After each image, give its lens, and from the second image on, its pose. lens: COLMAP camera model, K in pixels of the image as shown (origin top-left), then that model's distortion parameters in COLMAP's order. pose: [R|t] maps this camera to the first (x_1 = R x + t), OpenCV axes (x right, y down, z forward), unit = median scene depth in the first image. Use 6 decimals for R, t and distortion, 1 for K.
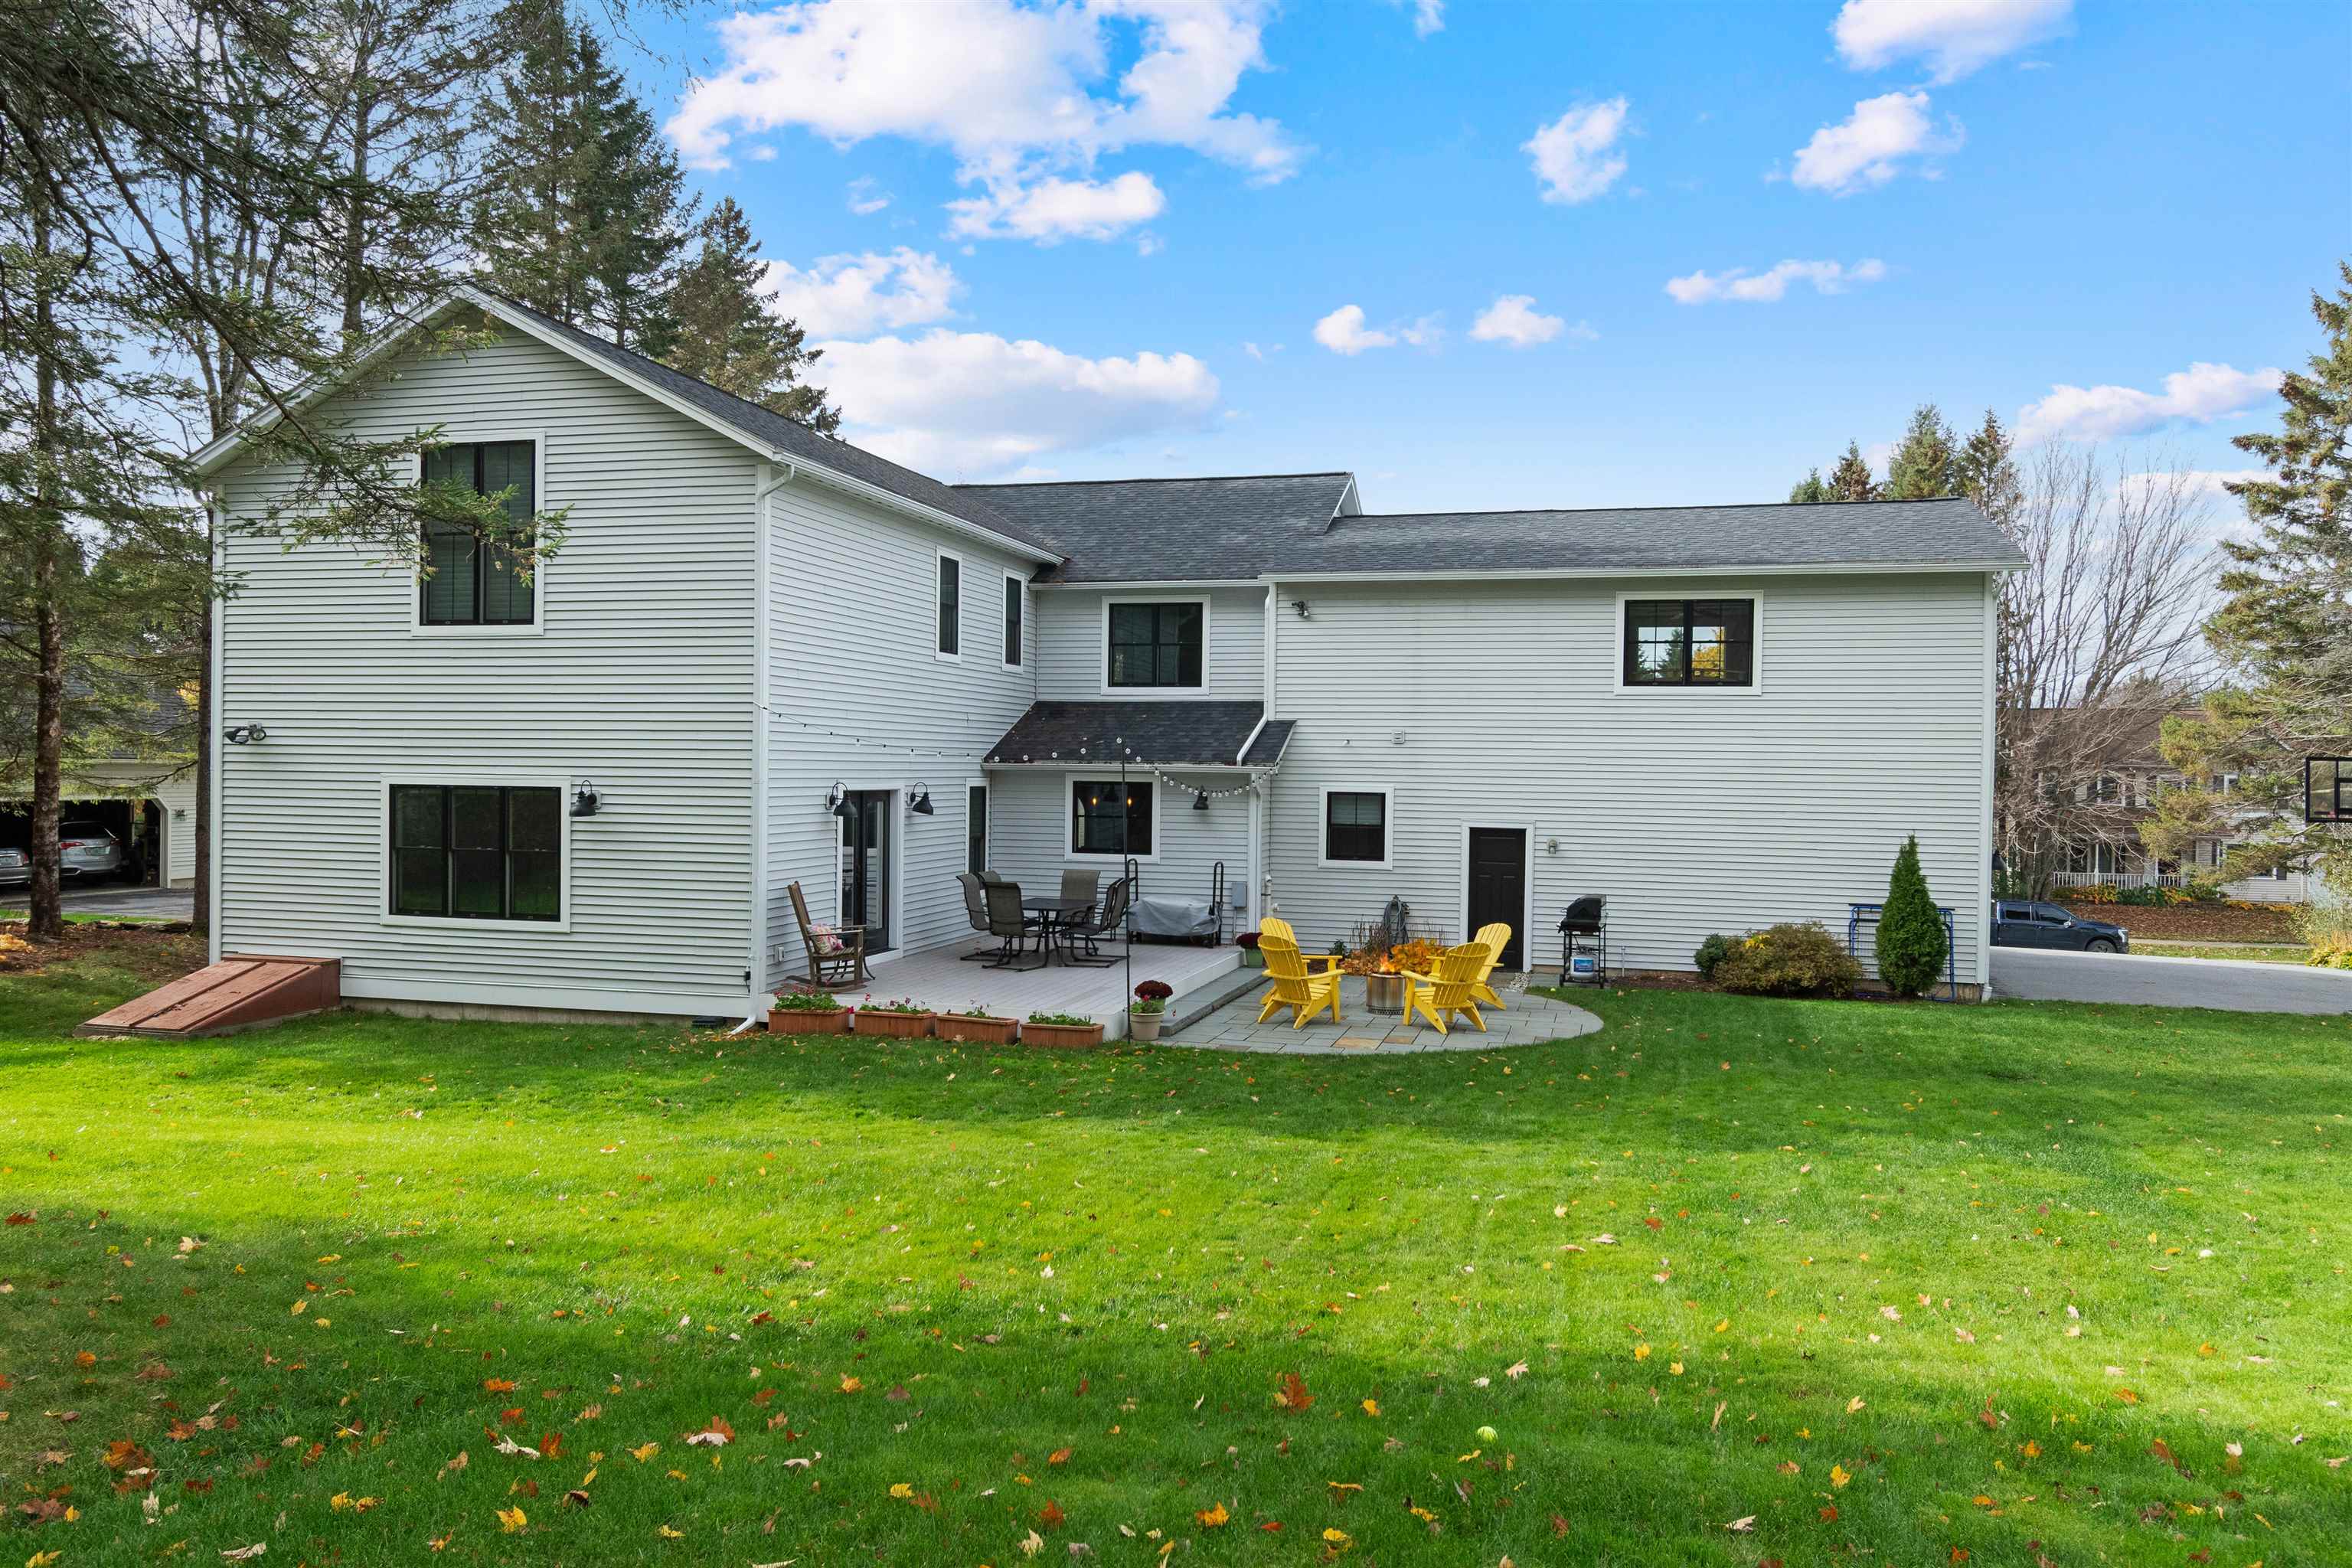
lens RADIAL K [[1631.5, 0, 1176.0], [0, 1631.5, 784.0], [0, 0, 1]] dist [-0.001487, -0.001296]
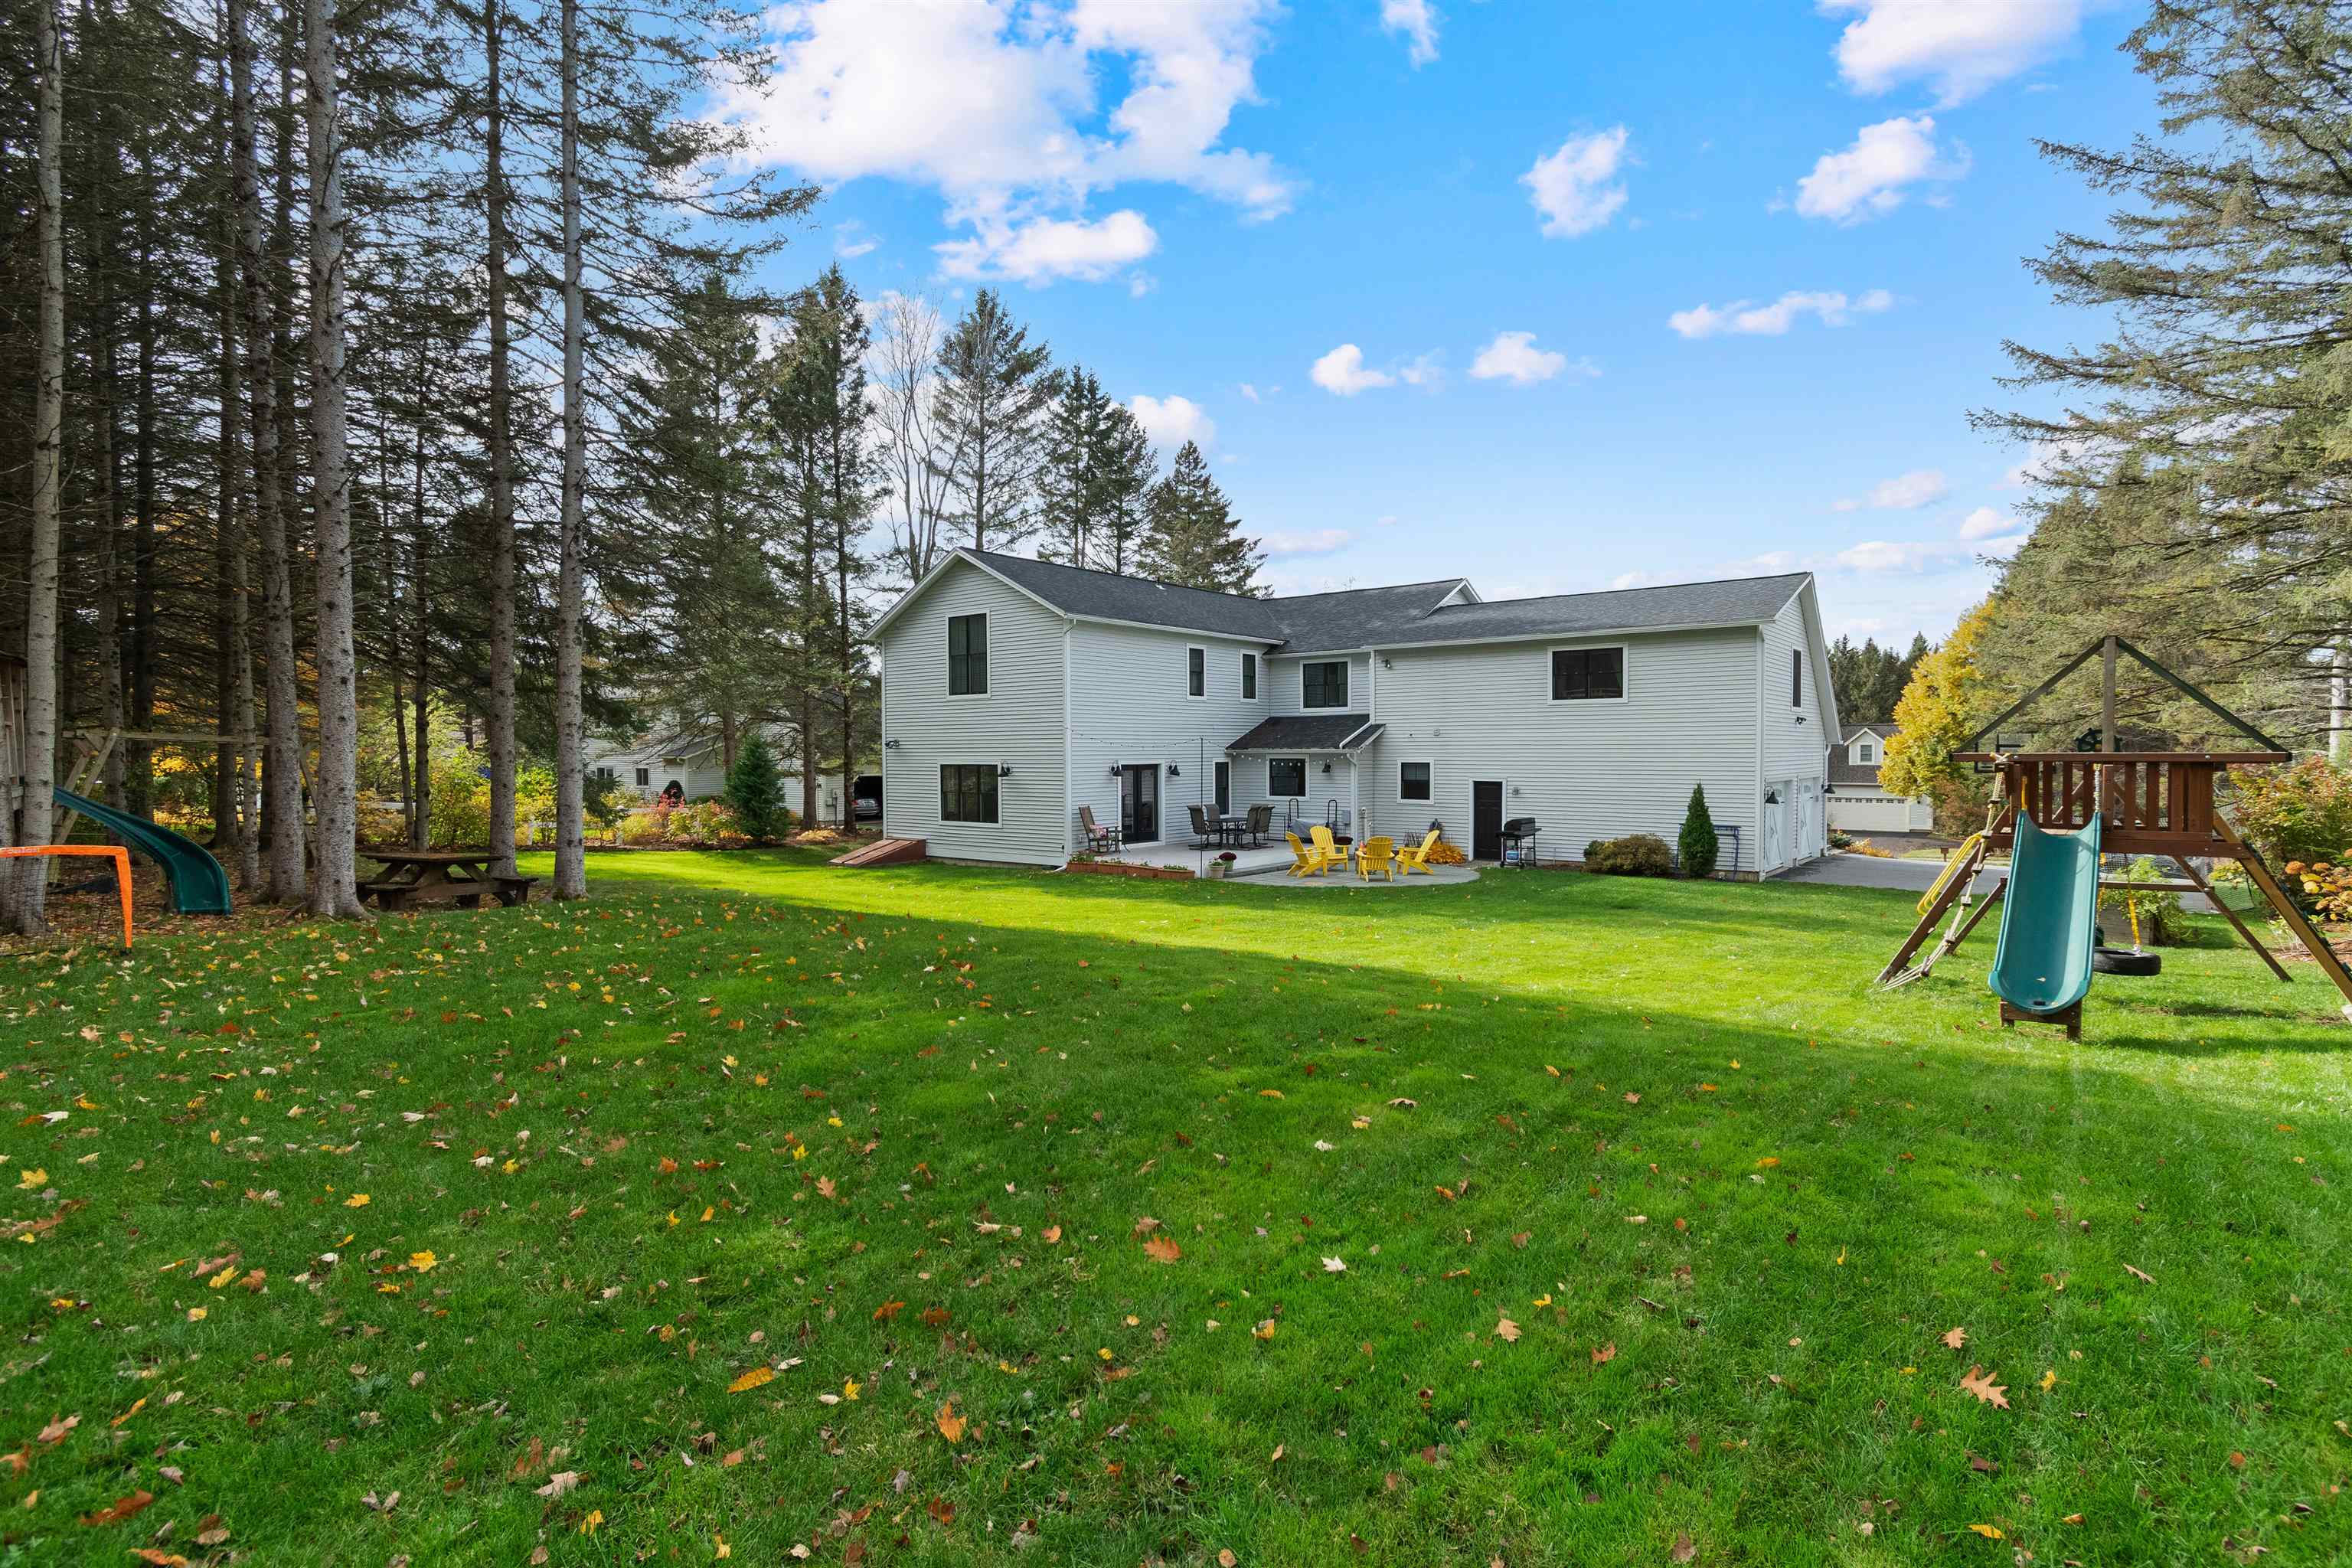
lens RADIAL K [[1112.7, 0, 1205.8], [0, 1112.7, 771.3], [0, 0, 1]] dist [0.003176, -0.000014]
pose [[0.922477, -0.010458, -0.385911, 0.383012], [0.013428, 0.999897, 0.005002, 0.005835], [0.385819, -0.009796, 0.922523, -0.252312]]
